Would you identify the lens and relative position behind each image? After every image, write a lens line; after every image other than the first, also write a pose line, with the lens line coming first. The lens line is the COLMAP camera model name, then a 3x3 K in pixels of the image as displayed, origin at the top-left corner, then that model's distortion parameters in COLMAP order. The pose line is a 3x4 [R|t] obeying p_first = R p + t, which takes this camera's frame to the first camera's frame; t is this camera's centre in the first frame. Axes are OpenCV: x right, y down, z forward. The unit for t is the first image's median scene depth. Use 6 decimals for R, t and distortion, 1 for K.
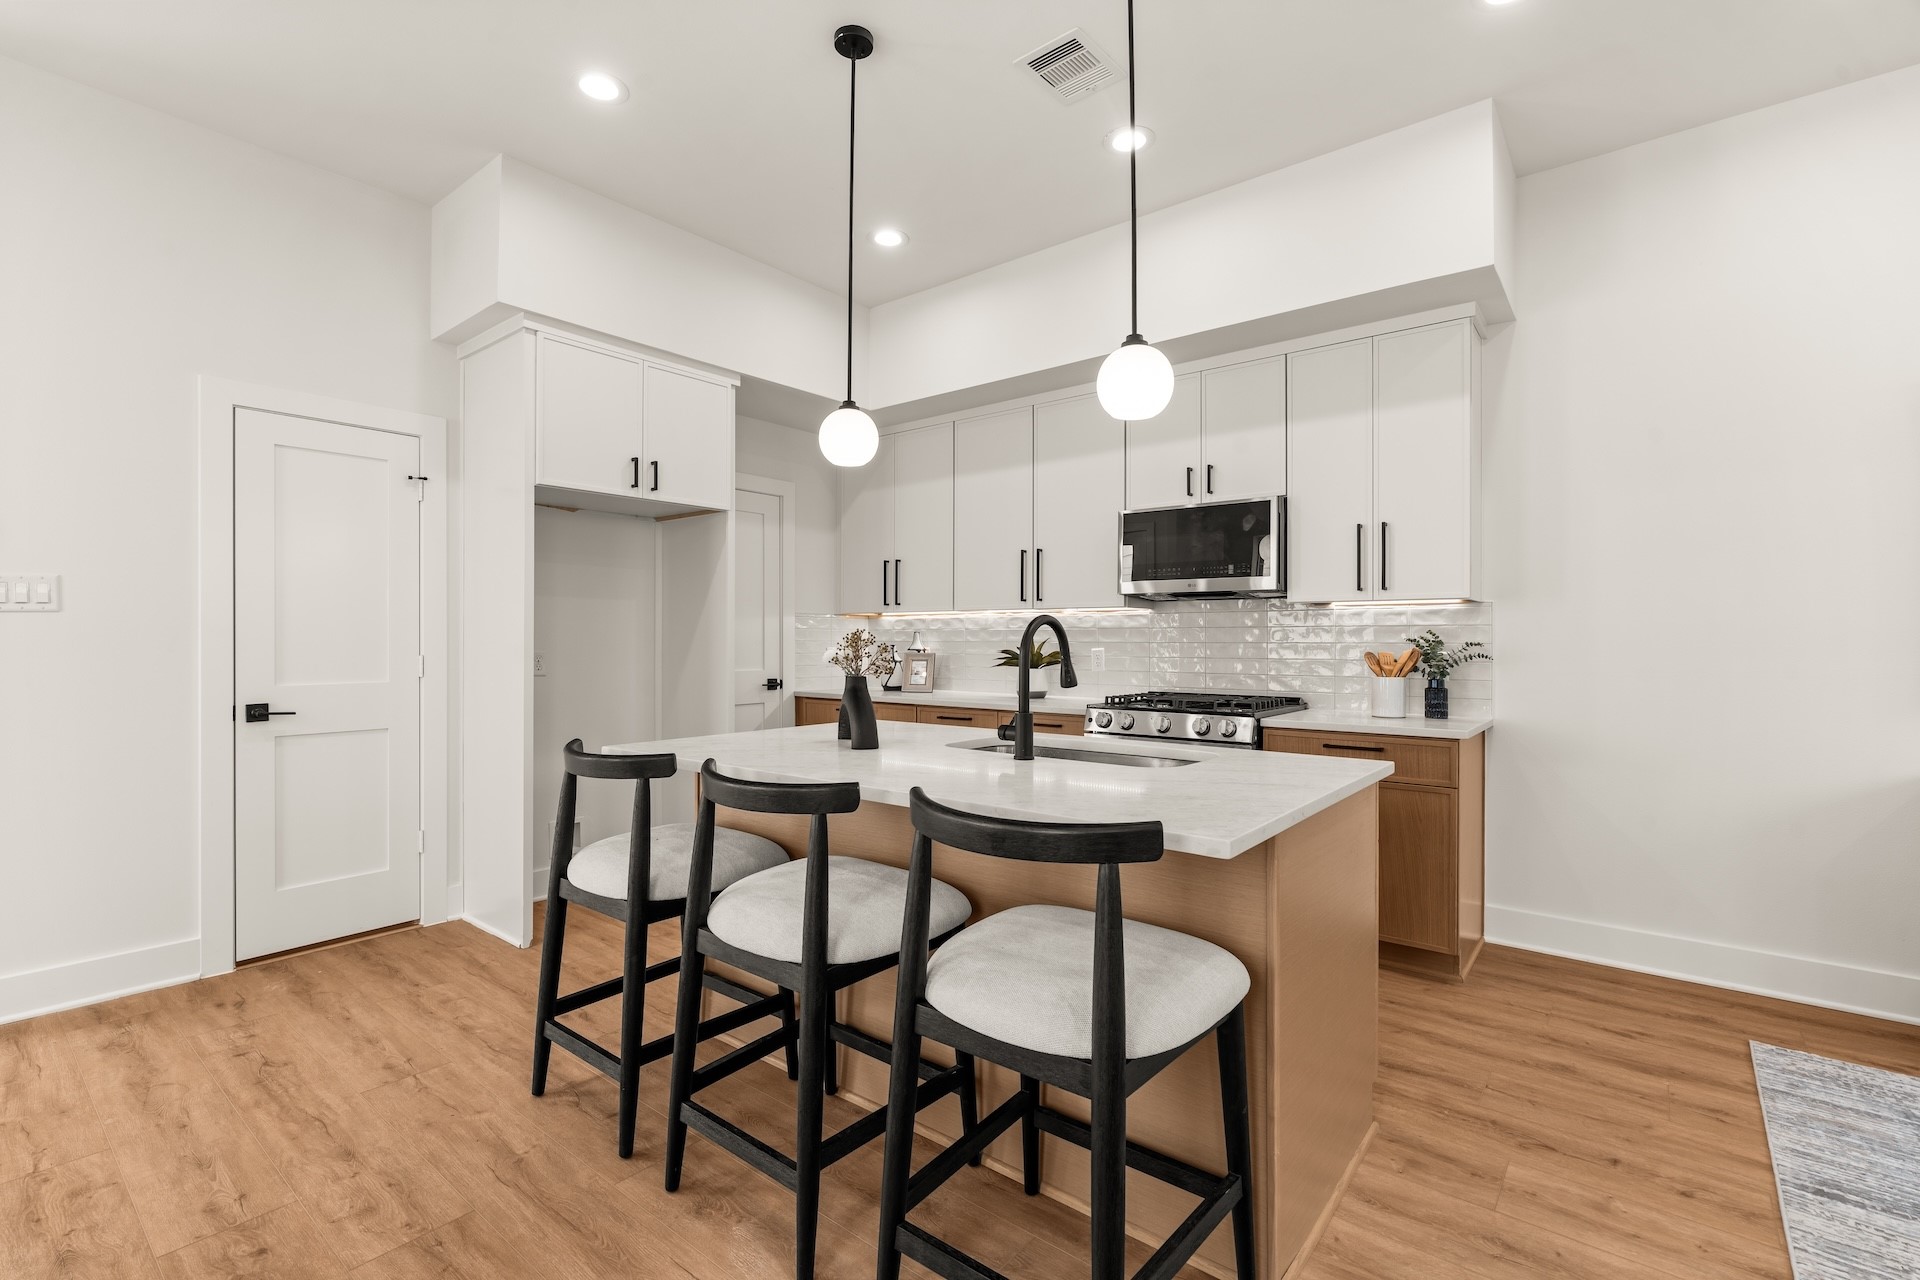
lens RADIAL K [[865.0, 0, 1028.4], [0, 865.0, 638.4], [0, 0, 1]] dist [0.066408, -0.000022]
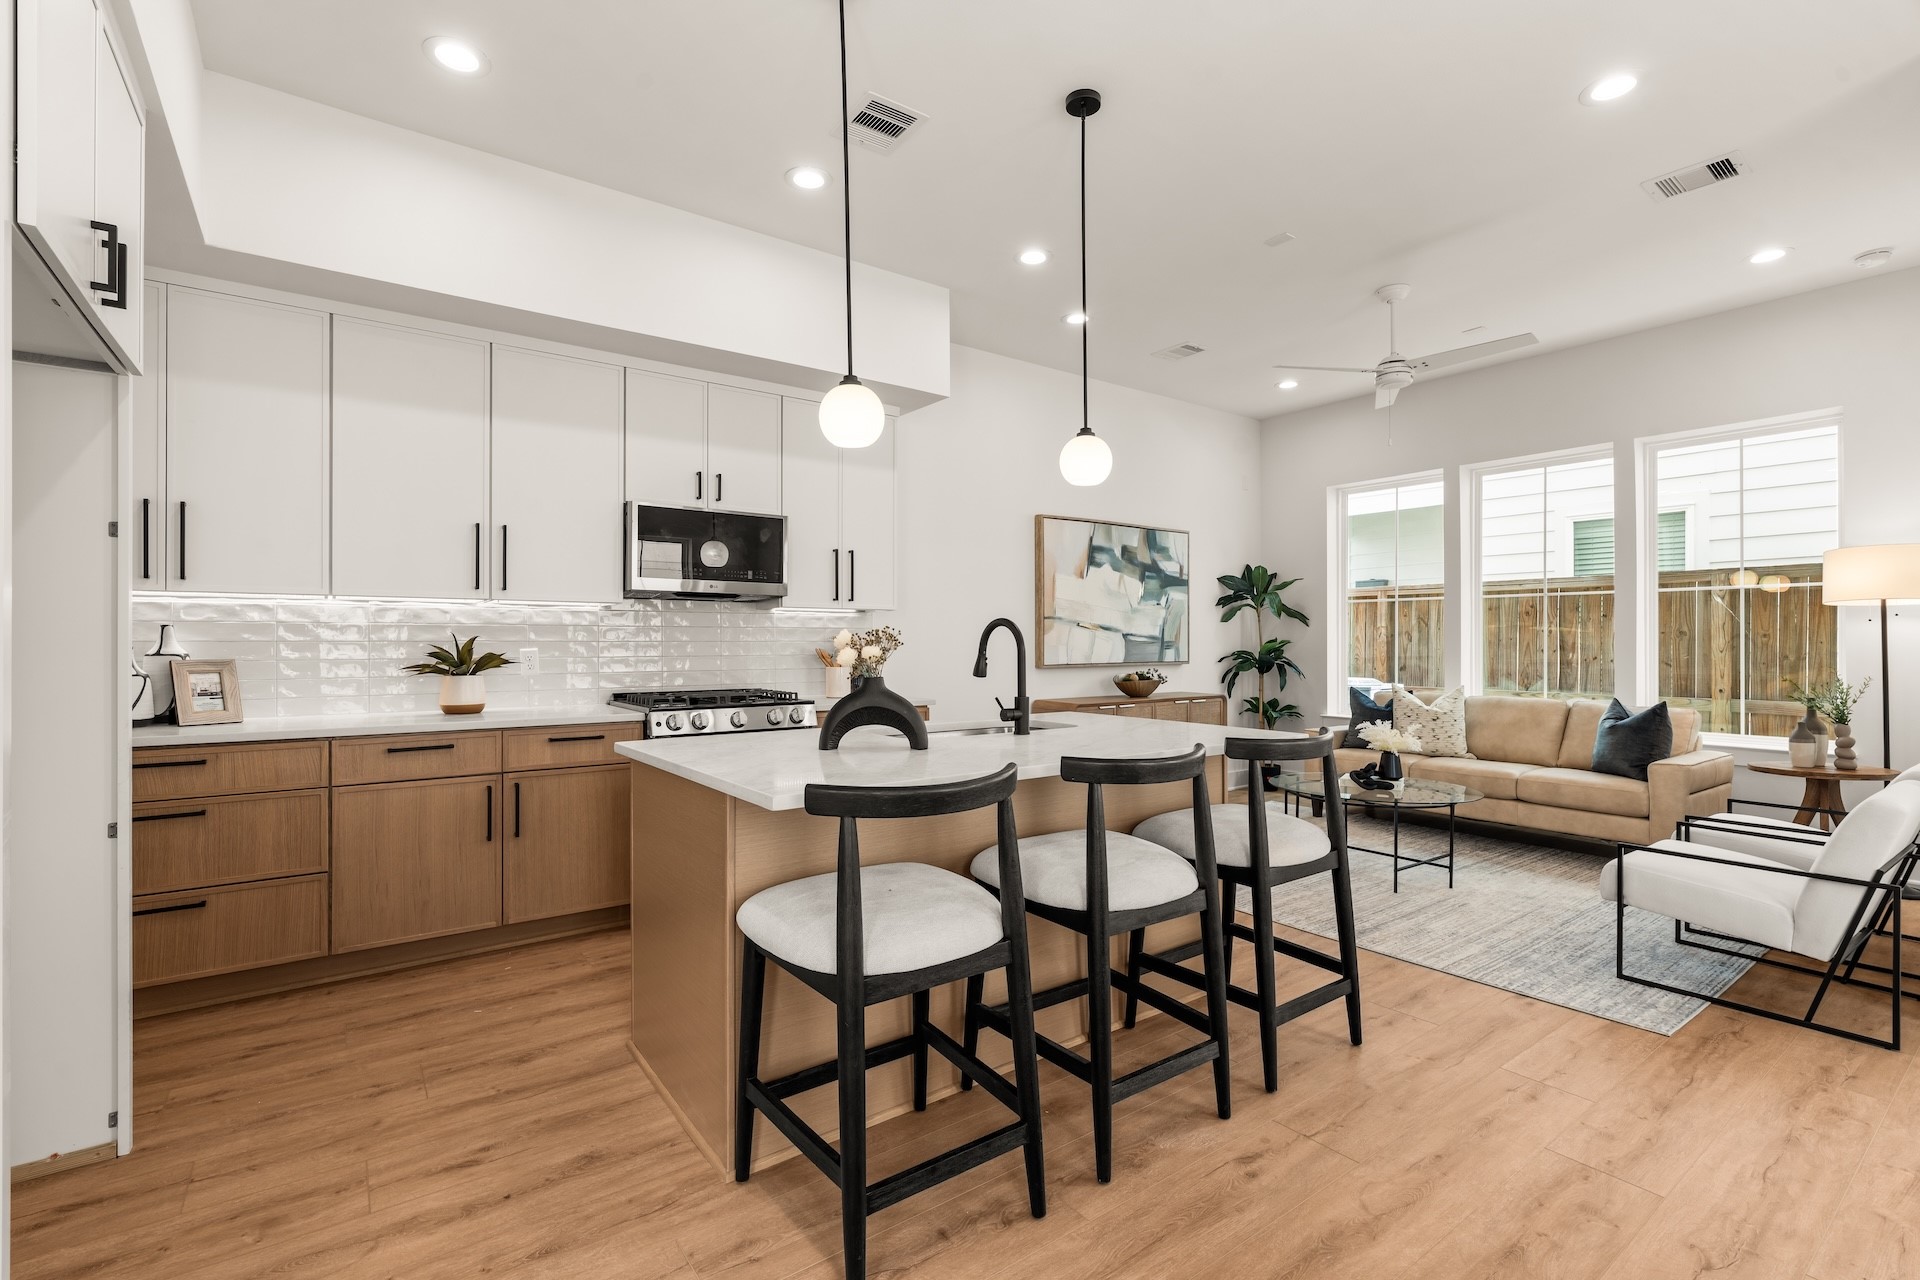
lens RADIAL K [[855.5, 0, 957.1], [0, 855.5, 644.2], [0, 0, 1]] dist [-0.011643, 0.000120]
pose [[0.342715, -0.004888, 0.939427, -0.956189], [-0.003276, 0.999974, 0.006398, 0.000551], [-0.939434, -0.005270, 0.342690, 0.528026]]
